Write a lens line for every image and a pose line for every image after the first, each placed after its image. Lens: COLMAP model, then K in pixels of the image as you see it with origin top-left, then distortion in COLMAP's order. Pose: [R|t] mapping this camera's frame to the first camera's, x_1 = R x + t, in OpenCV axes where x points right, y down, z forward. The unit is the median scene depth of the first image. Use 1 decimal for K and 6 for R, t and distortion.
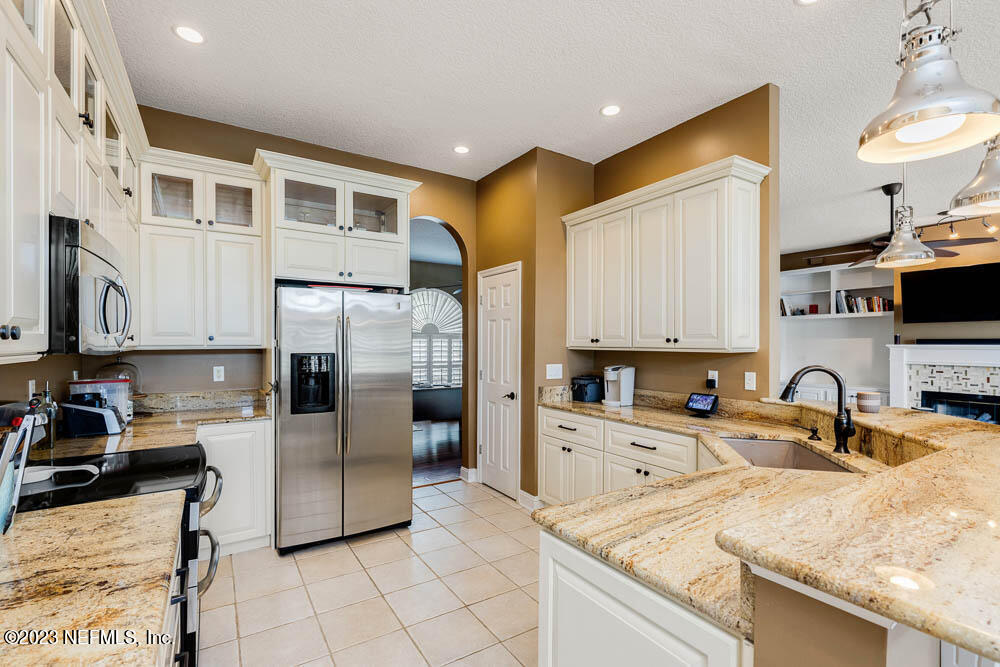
lens RADIAL K [[457.4, 0, 498.0], [0, 457.4, 336.9], [0, 0, 1]] dist [-0.002018, 0.000119]
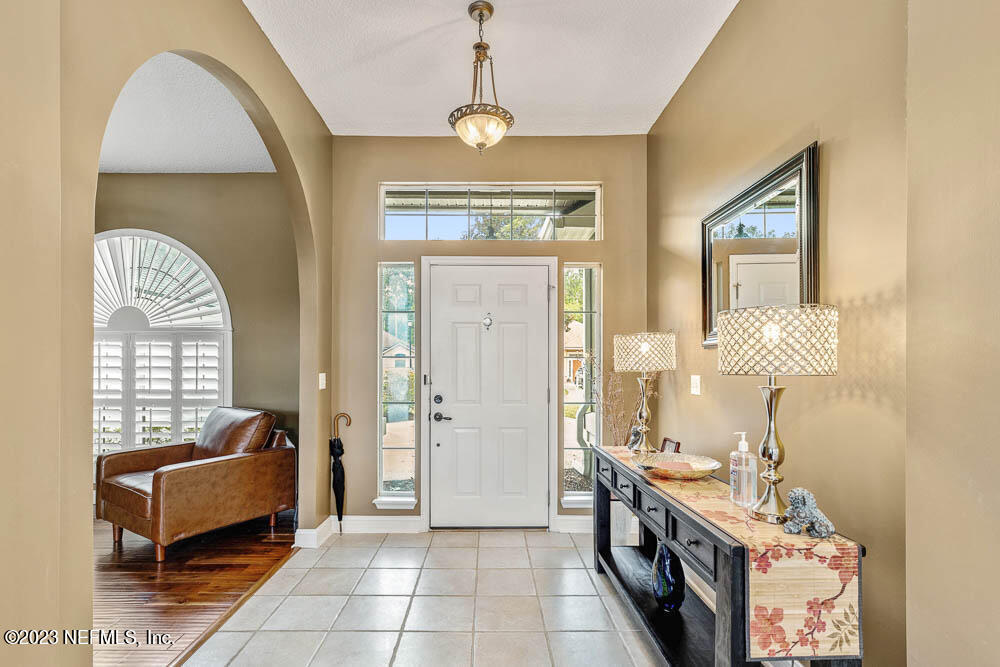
lens RADIAL K [[457.4, 0, 482.2], [0, 457.4, 366.2], [0, 0, 1]] dist [-0.002018, 0.000119]
pose [[0.844065, 0.000762, -0.536240, 0.534866], [0.006063, 0.999922, 0.010964, 0.037650], [0.536206, -0.012506, 0.843994, 1.122525]]
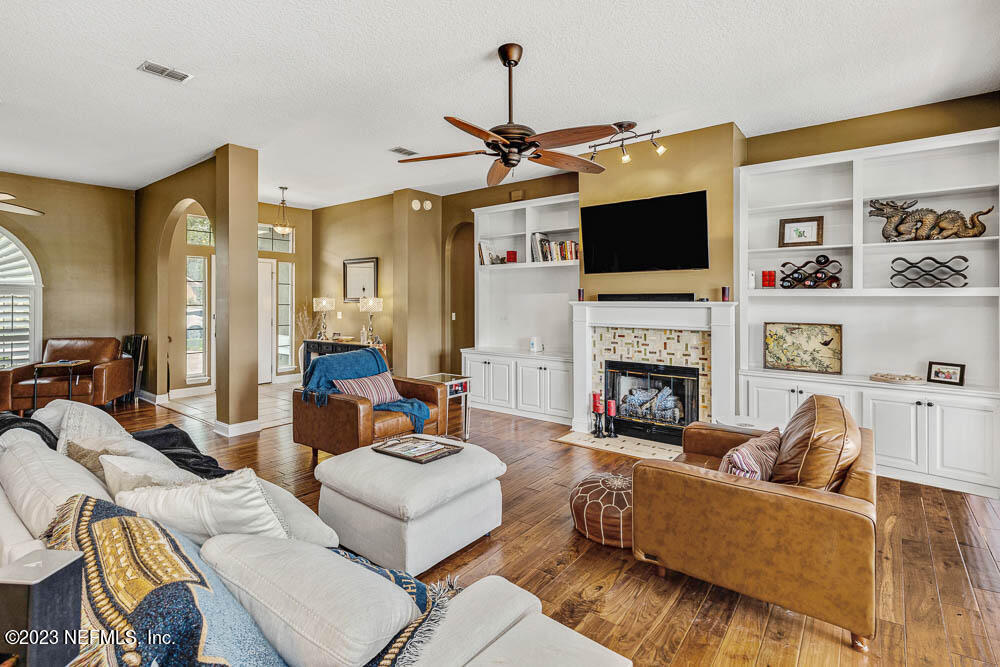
lens RADIAL K [[493.7, 0, 478.6], [0, 493.7, 294.8], [0, 0, 1]] dist [0.005367, 0.000464]
pose [[0.943696, 0.002741, 0.330802, 0.392647], [-0.003215, 0.999994, 0.000886, 0.004803], [-0.330798, -0.001900, 0.943700, 0.241614]]
